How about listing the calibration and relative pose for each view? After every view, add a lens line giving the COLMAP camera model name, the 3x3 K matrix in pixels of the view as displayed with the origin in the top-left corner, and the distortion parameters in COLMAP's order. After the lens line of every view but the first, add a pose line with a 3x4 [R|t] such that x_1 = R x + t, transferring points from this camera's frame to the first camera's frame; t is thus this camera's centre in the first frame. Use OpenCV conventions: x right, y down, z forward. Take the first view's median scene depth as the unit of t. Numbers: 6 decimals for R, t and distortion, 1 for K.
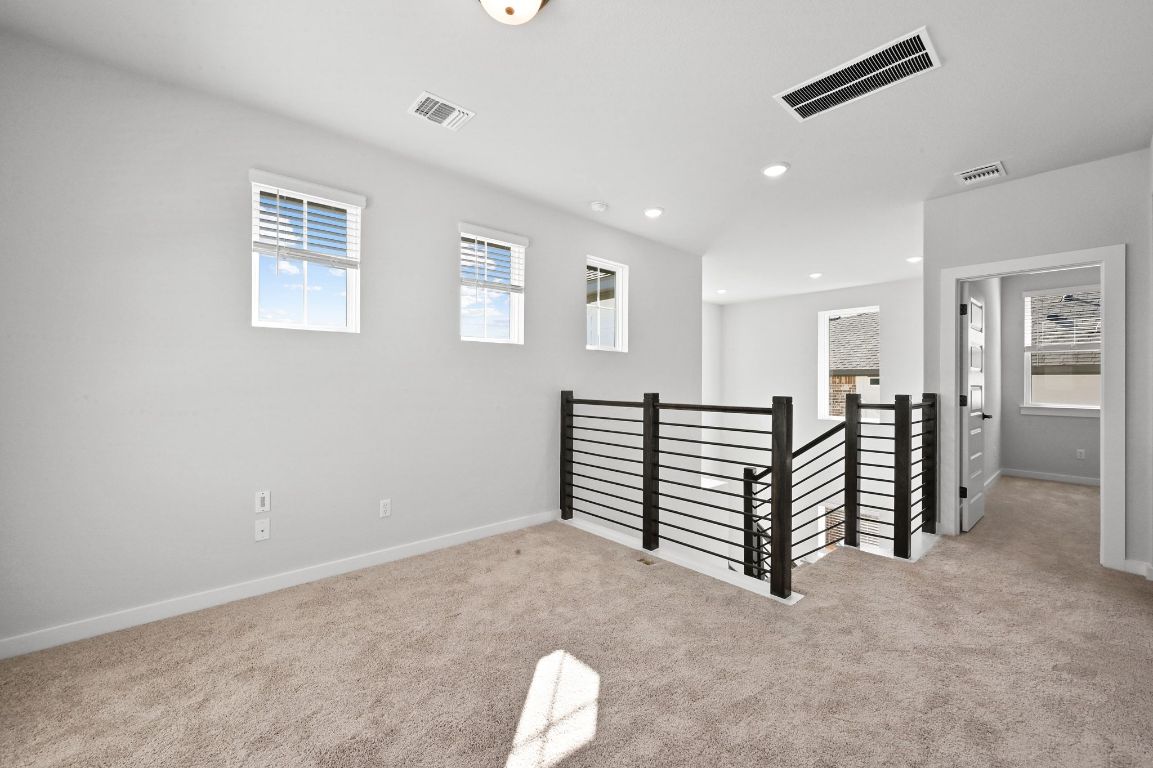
lens RADIAL K [[455.5, 0, 571.3], [0, 455.5, 386.1], [0, 0, 1]] dist [0.000259, 0.000031]
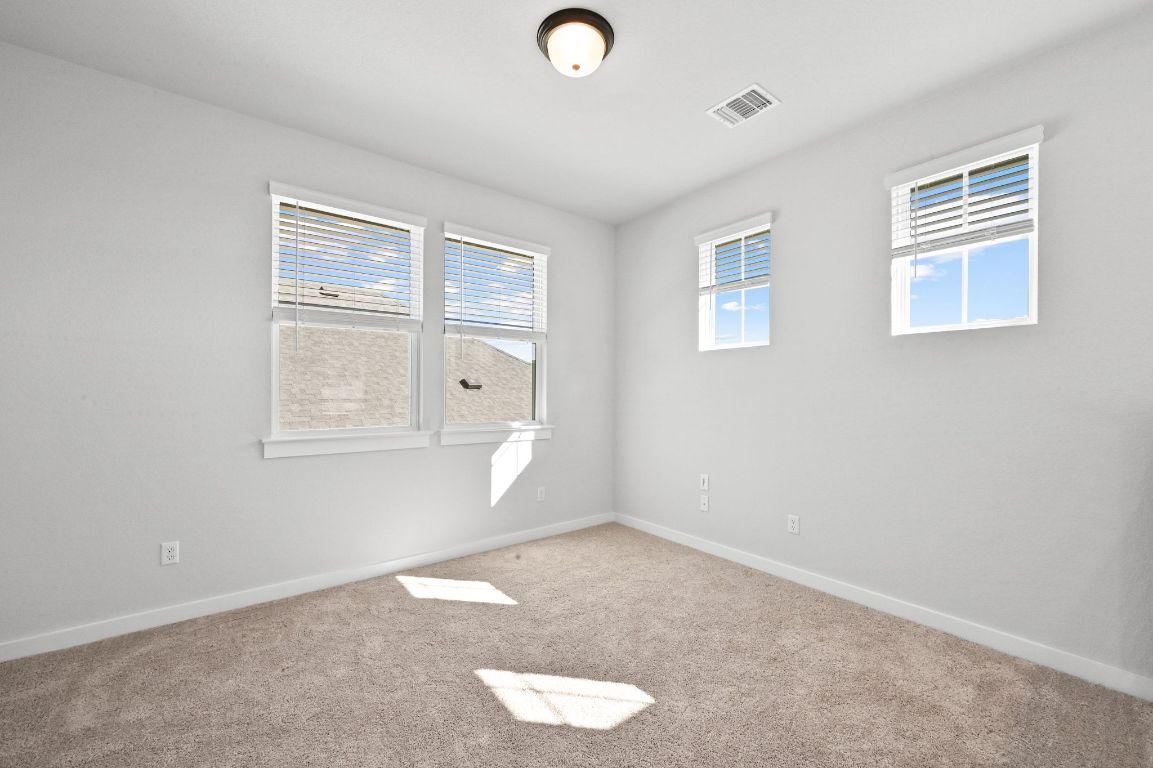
lens RADIAL K [[455.5, 0, 571.0], [0, 455.5, 385.3], [0, 0, 1]] dist [0.000259, 0.000031]
pose [[-0.044507, -0.000627, -0.999009, 0.602472], [0.004277, 0.999991, -0.000818, -0.026711], [0.999000, -0.004309, -0.044504, 0.607707]]
